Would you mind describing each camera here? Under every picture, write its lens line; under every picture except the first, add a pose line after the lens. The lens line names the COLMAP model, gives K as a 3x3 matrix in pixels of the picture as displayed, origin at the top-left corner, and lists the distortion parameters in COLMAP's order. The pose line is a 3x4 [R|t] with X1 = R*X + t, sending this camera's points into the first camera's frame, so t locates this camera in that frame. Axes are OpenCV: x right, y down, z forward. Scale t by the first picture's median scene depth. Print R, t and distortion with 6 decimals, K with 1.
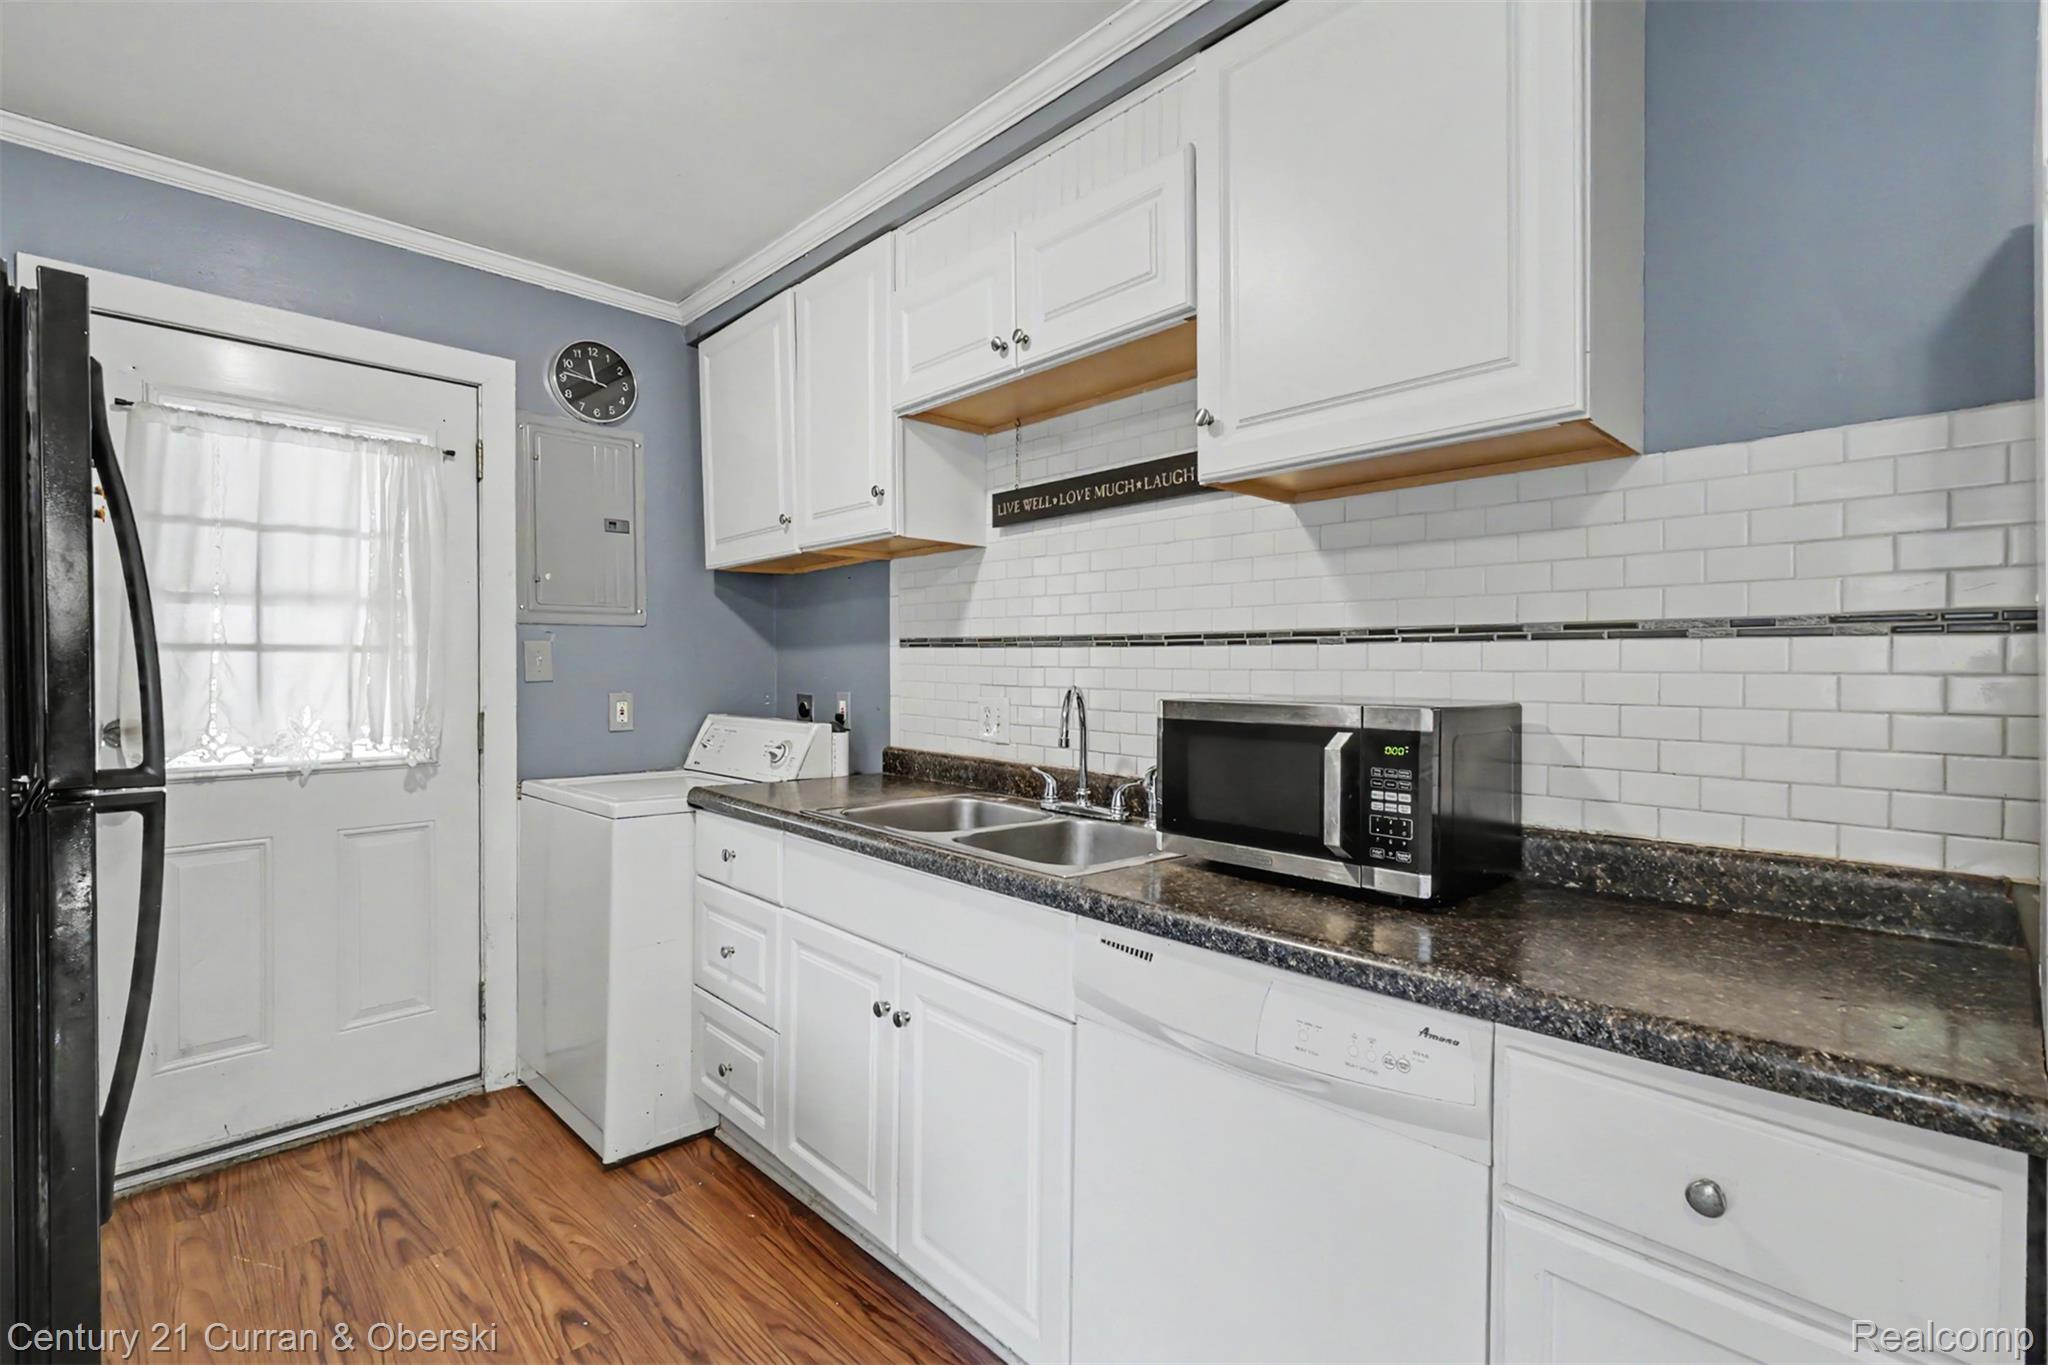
lens RADIAL K [[915.4, 0, 1028.1], [0, 915.4, 670.5], [0, 0, 1]] dist [0.001733, 0.000193]
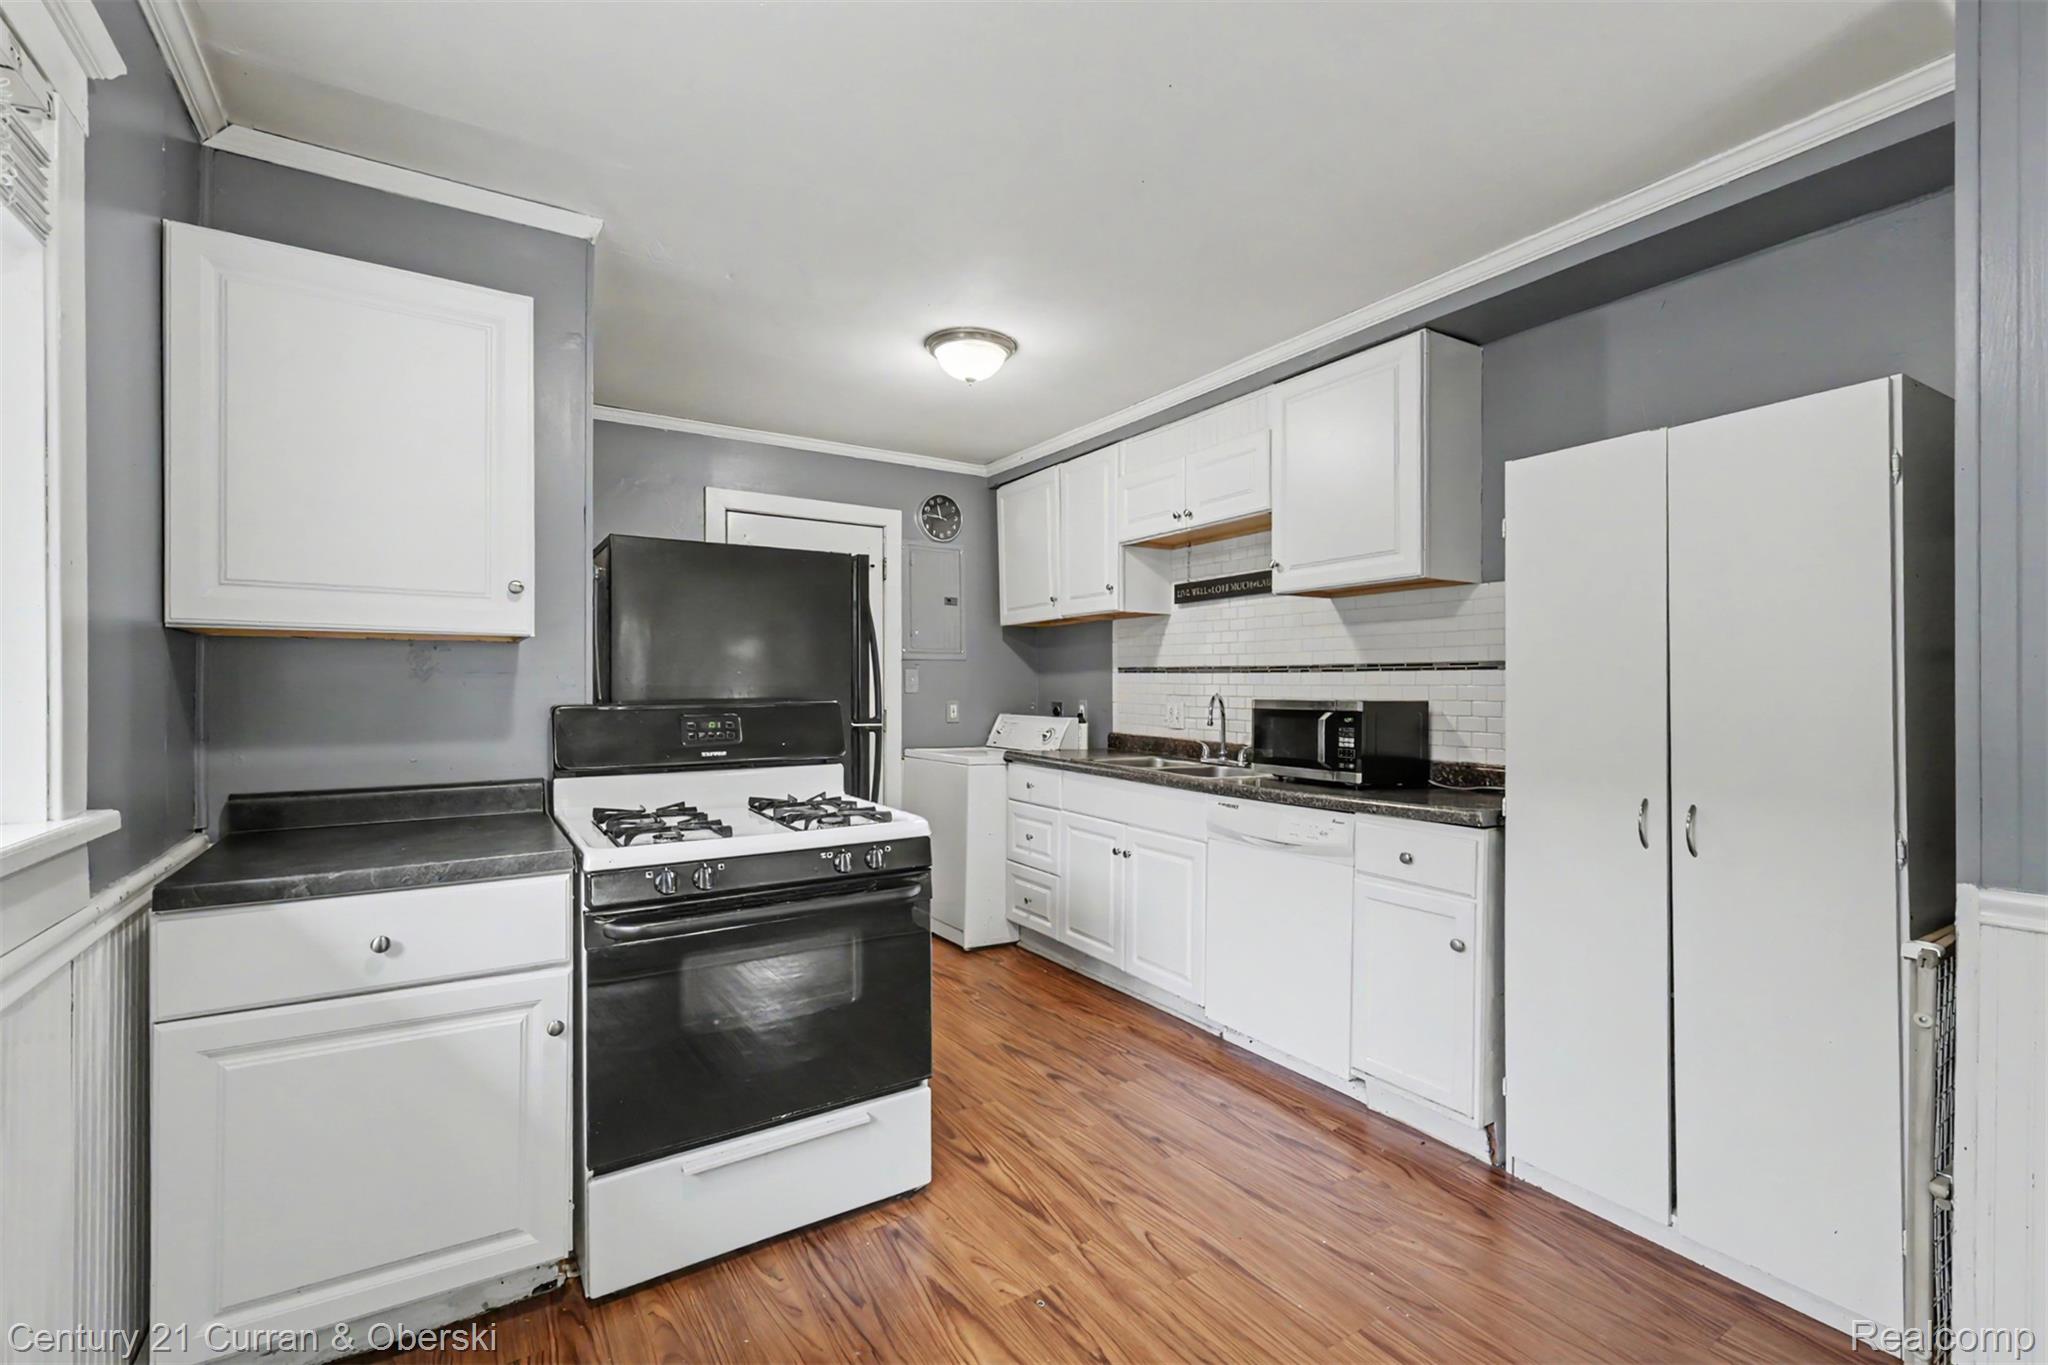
lens RADIAL K [[900.9, 0, 1028.3], [0, 900.9, 689.0], [0, 0, 1]] dist [-0.000503, -0.000007]
pose [[0.977737, 0.001885, -0.209826, 0.052824], [-0.002363, 0.999995, -0.002029, 0.009748], [0.209821, 0.002480, 0.977737, -0.776185]]
